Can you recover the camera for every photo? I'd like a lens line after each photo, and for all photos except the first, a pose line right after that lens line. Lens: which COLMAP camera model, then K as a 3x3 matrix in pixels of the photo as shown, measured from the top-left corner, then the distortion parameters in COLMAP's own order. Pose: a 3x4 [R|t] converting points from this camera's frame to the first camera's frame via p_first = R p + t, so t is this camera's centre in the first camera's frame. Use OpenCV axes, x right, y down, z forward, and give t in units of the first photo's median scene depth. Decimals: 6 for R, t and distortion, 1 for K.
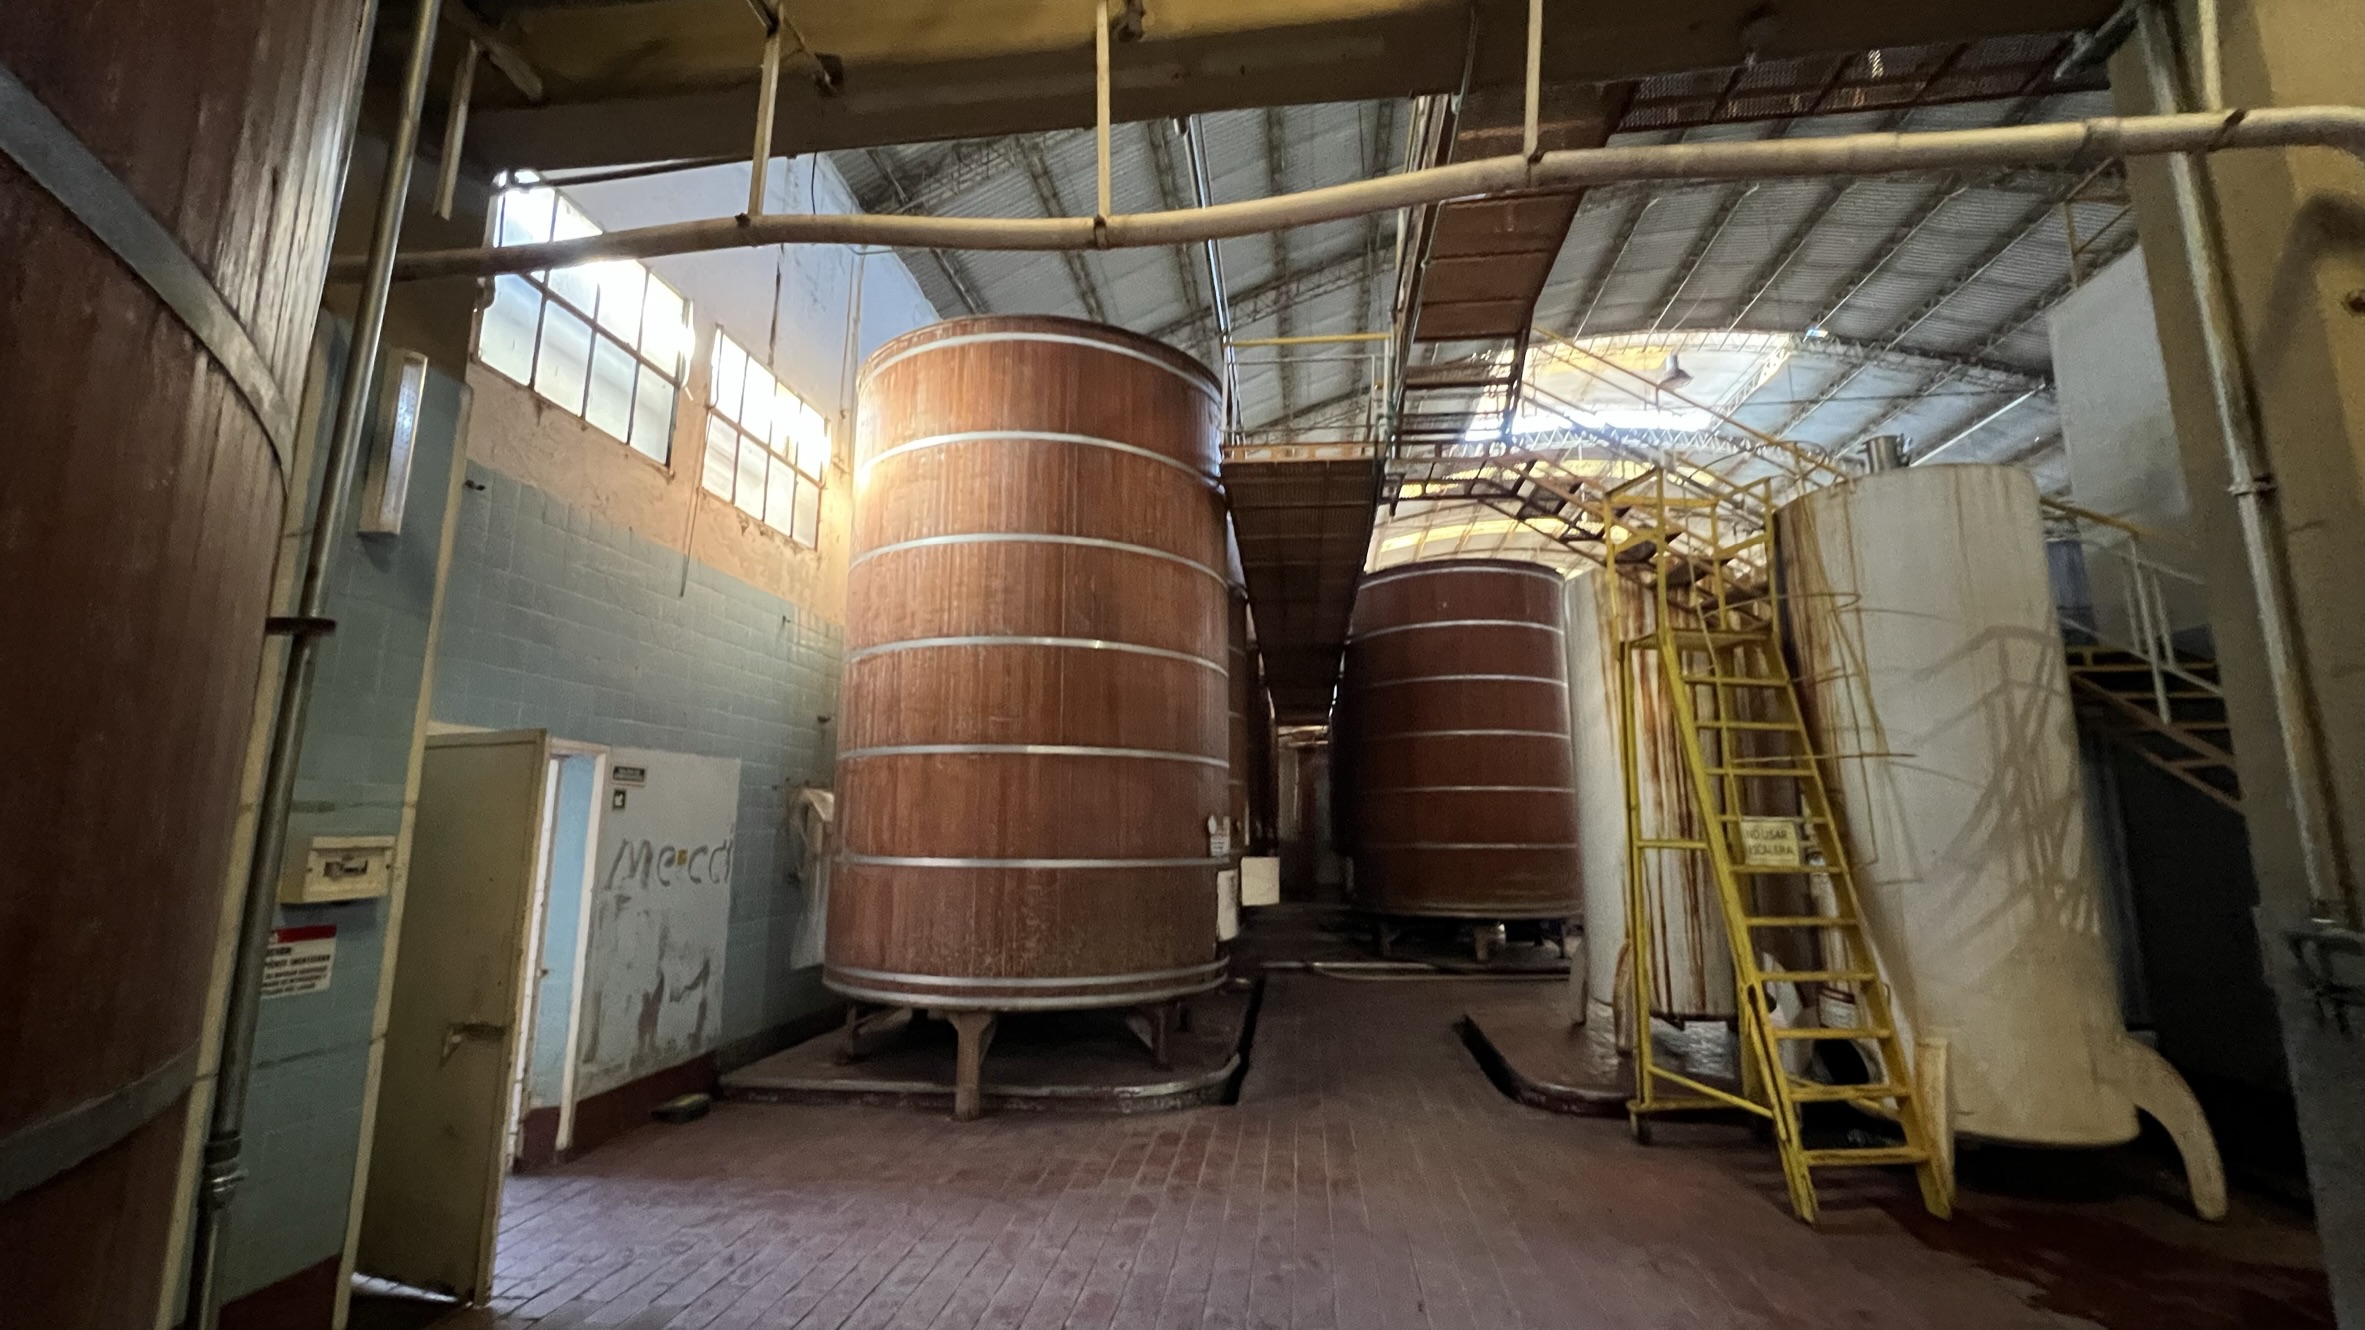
lens RADIAL K [[933.0, 0, 1180.7], [0, 933.0, 671.6], [0, 0, 1]] dist [-0.001286, 0.000102]
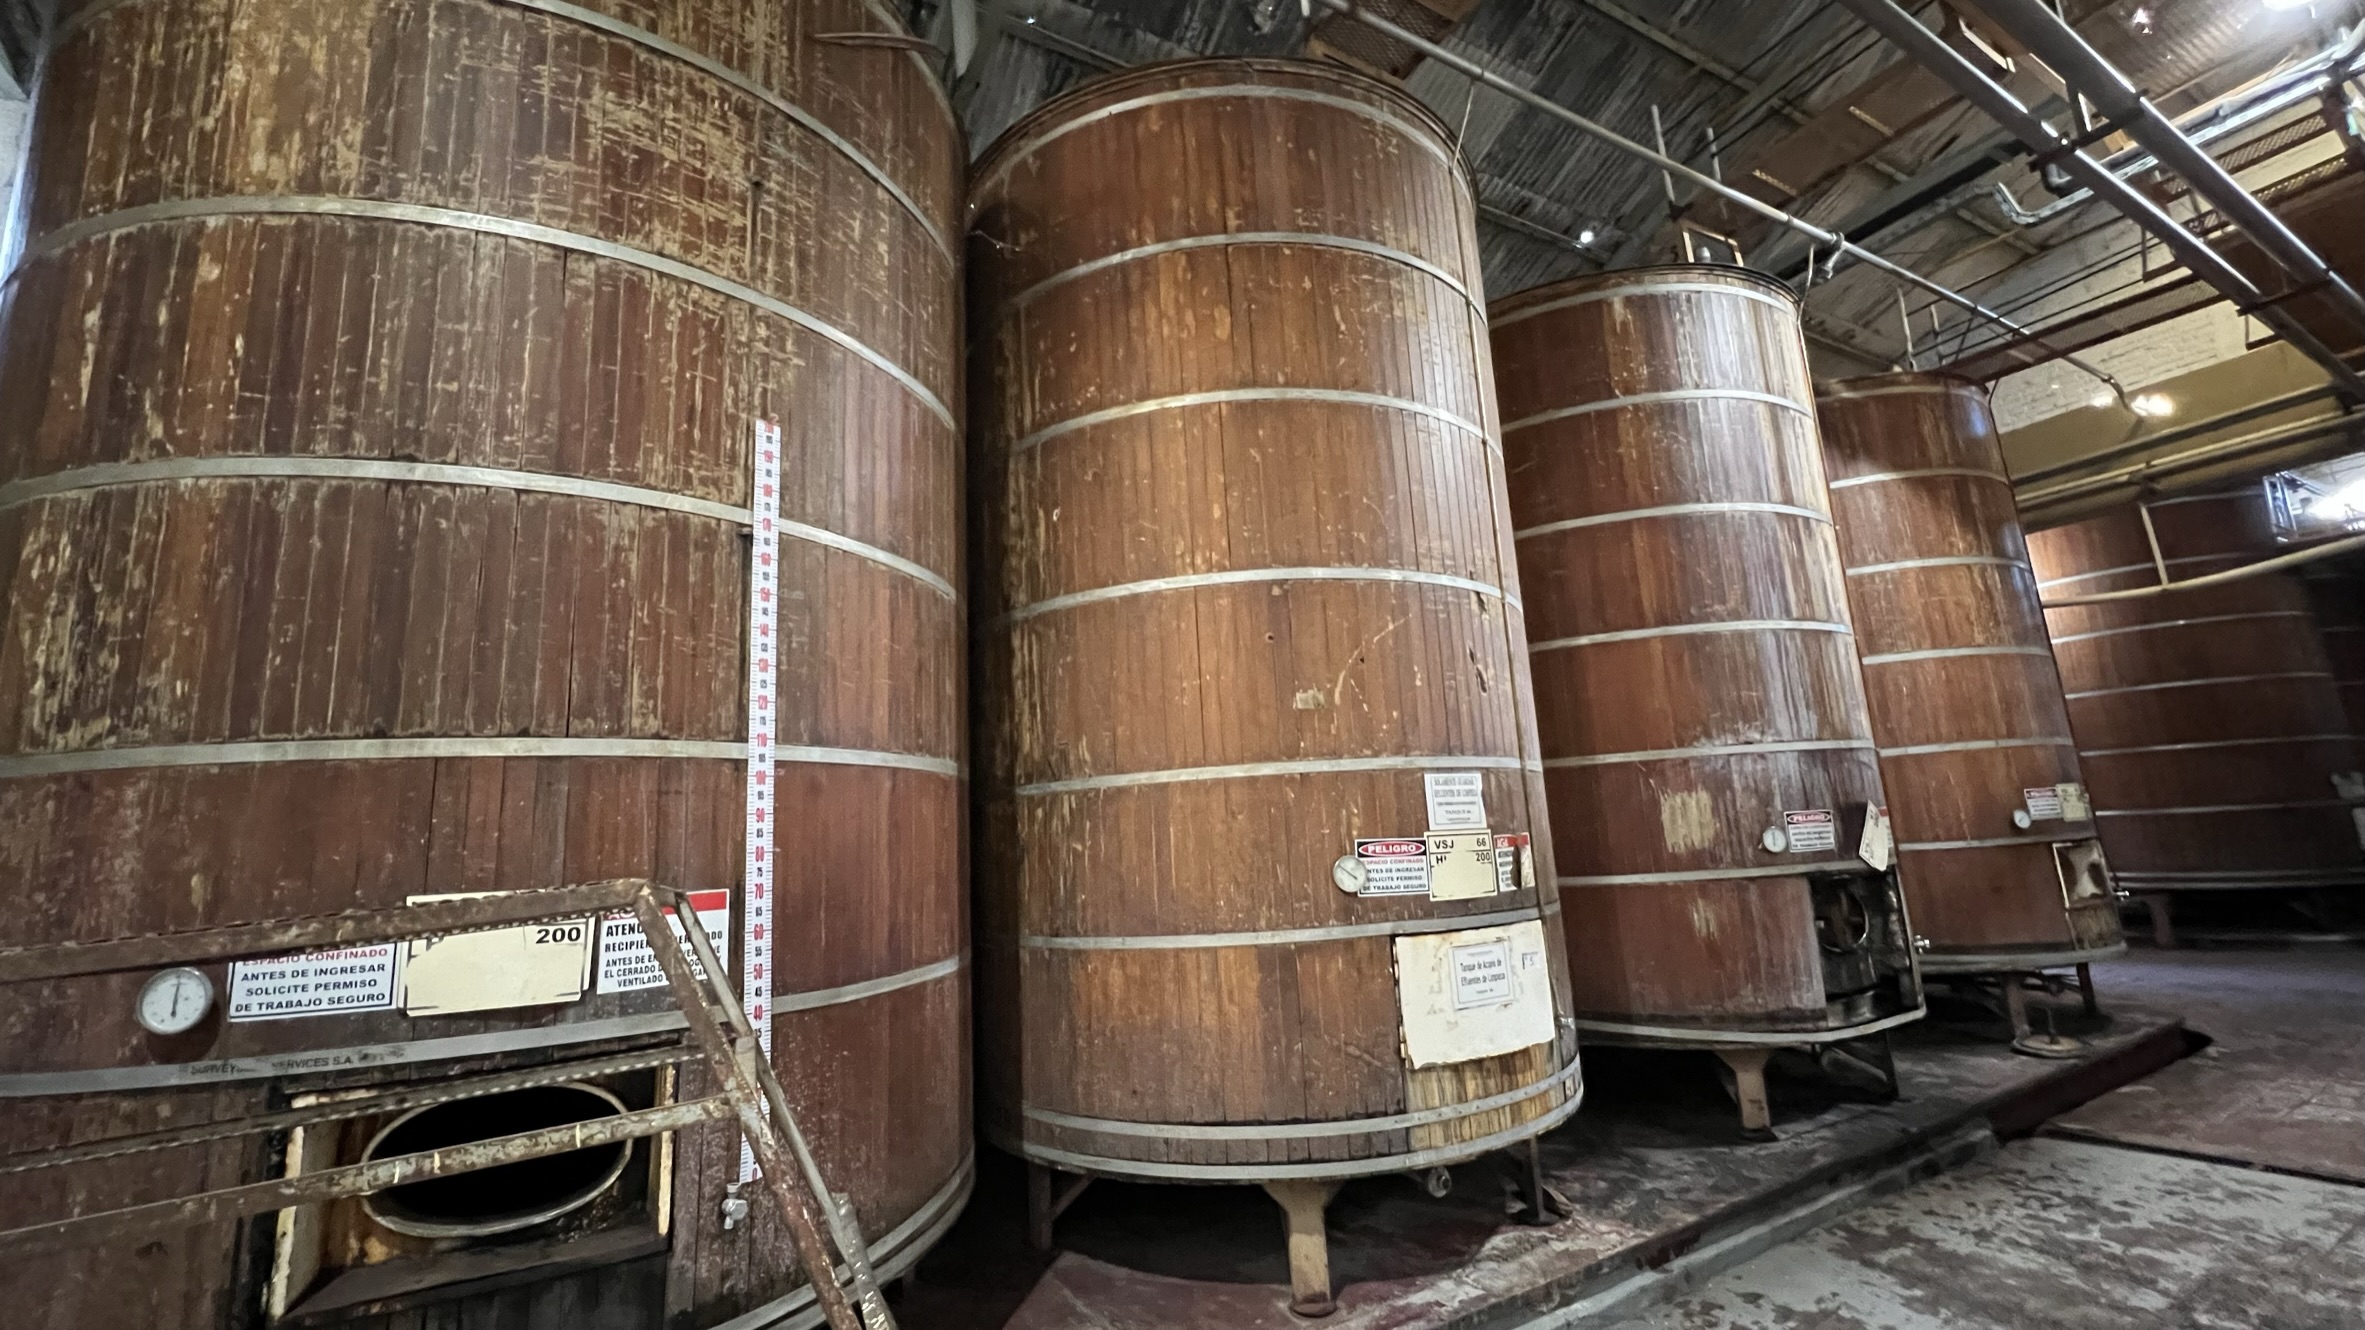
lens RADIAL K [[933.0, 0, 1185.4], [0, 933.0, 675.8], [0, 0, 1]] dist [-0.001286, 0.000102]
pose [[0.584993, -0.184825, -0.789698, 0.179915], [0.196033, 0.977040, -0.083454, -0.262011], [0.786991, -0.105987, 0.607793, -1.515204]]
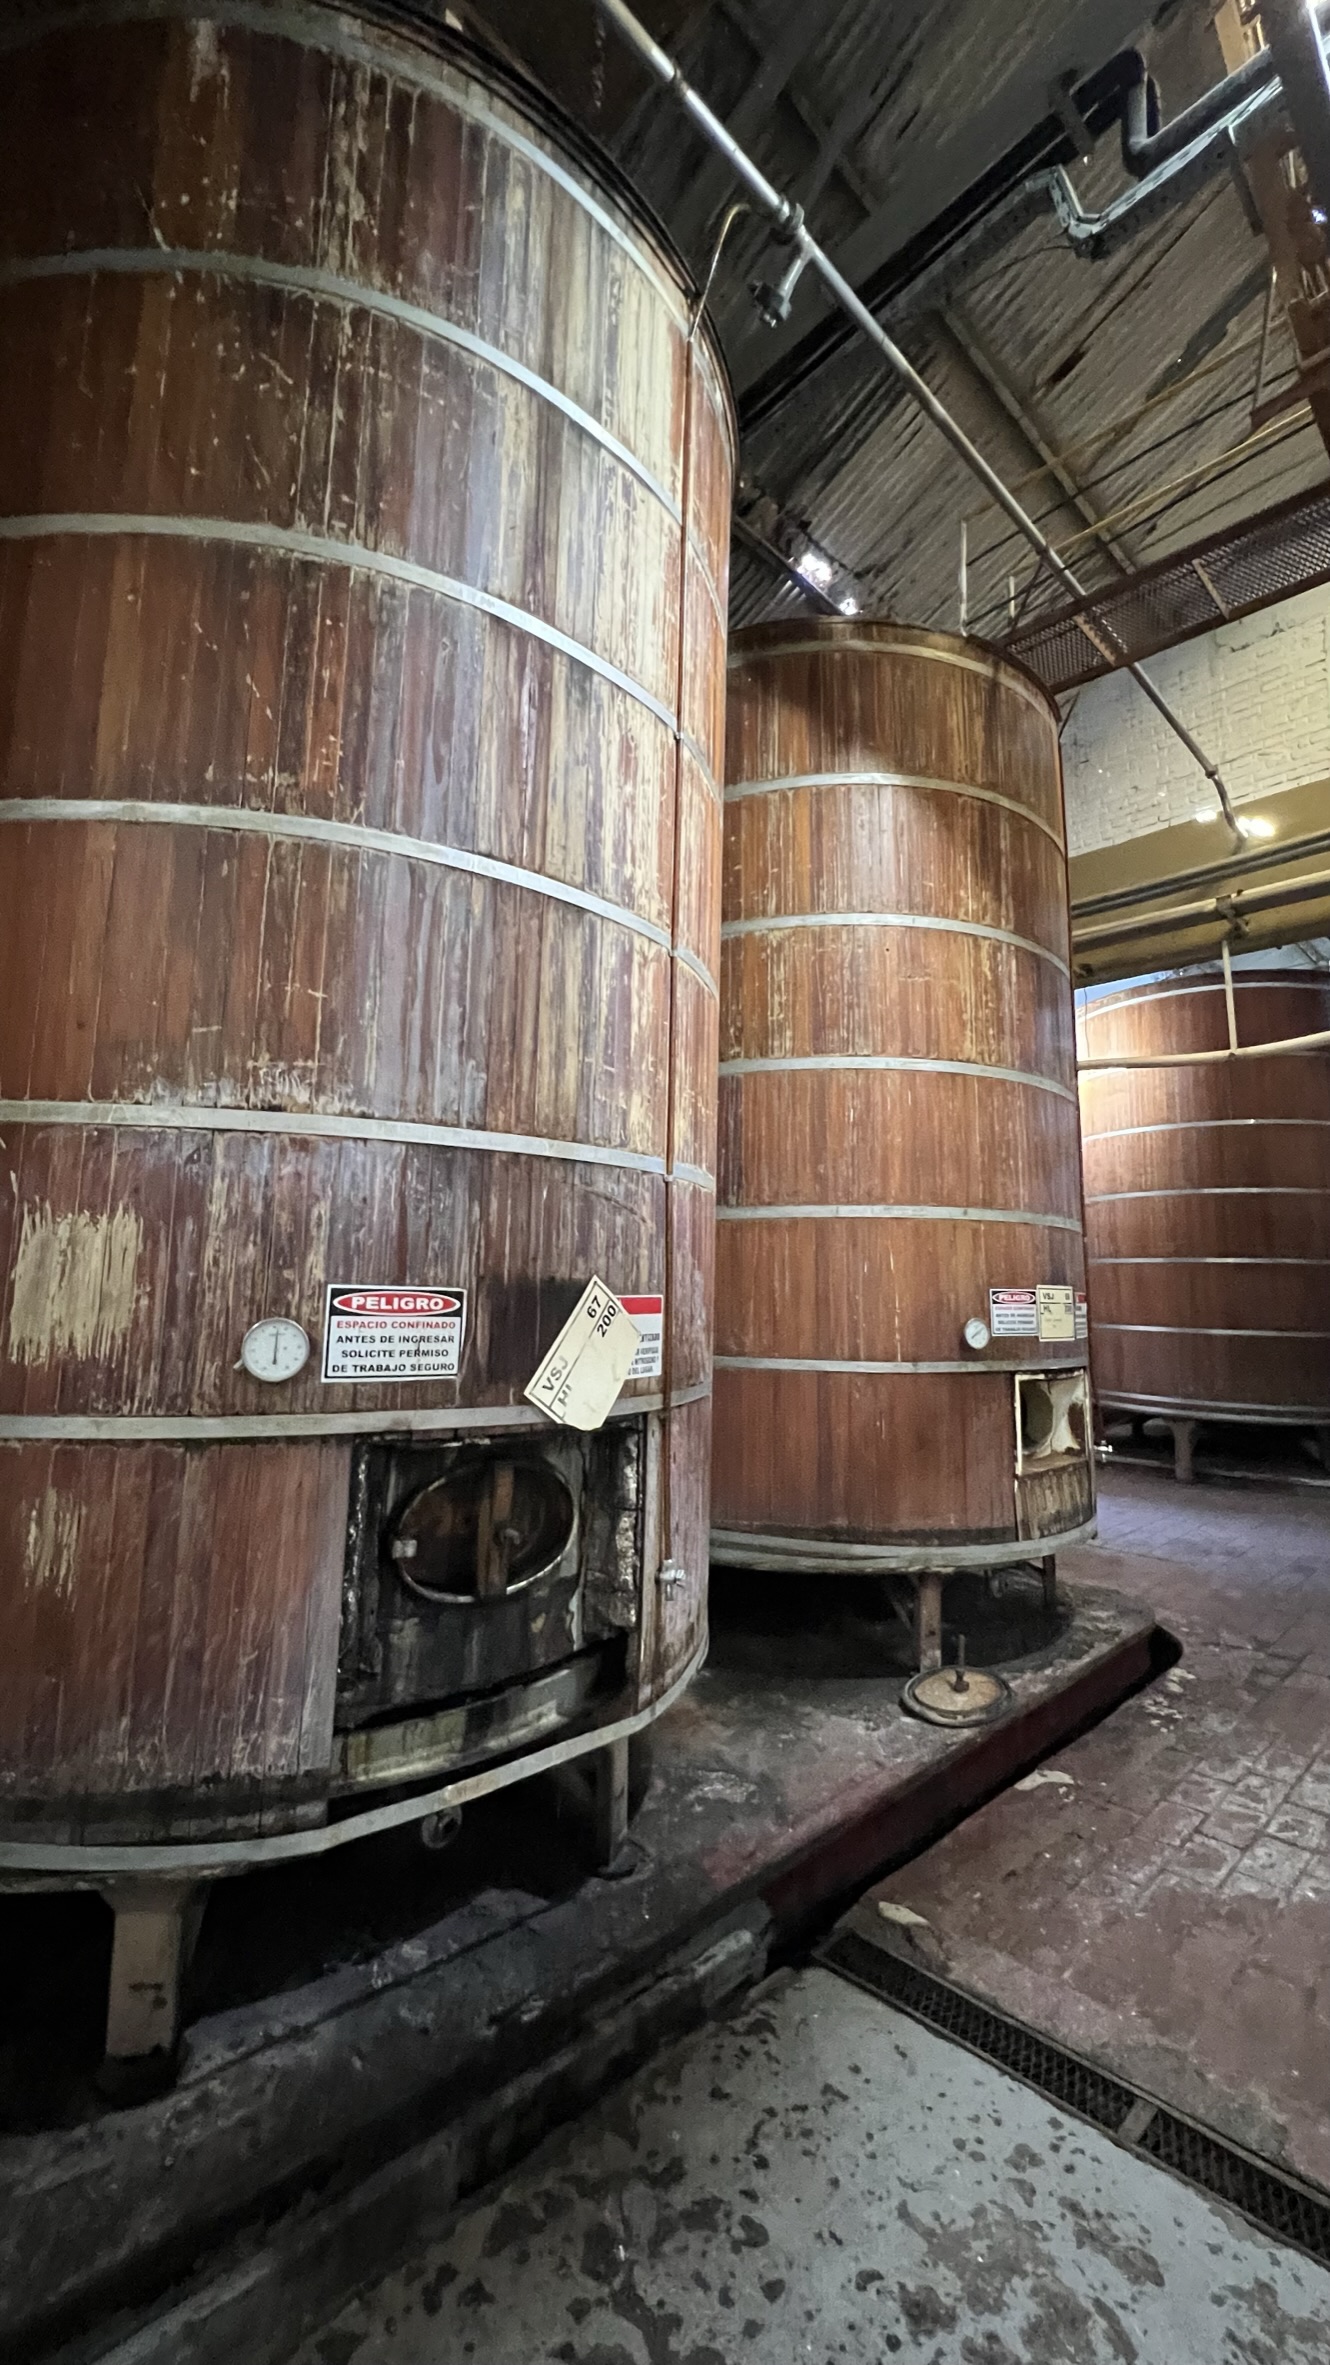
lens RADIAL K [[933.0, 0, 665.4], [0, 933.0, 1178.1], [0, 0, 1]] dist [-0.001286, 0.000102]
pose [[0.775114, -0.063885, -0.628583, 0.124248], [0.085787, 0.996303, 0.004528, -0.137415], [0.625970, -0.057434, 0.777729, -0.787447]]
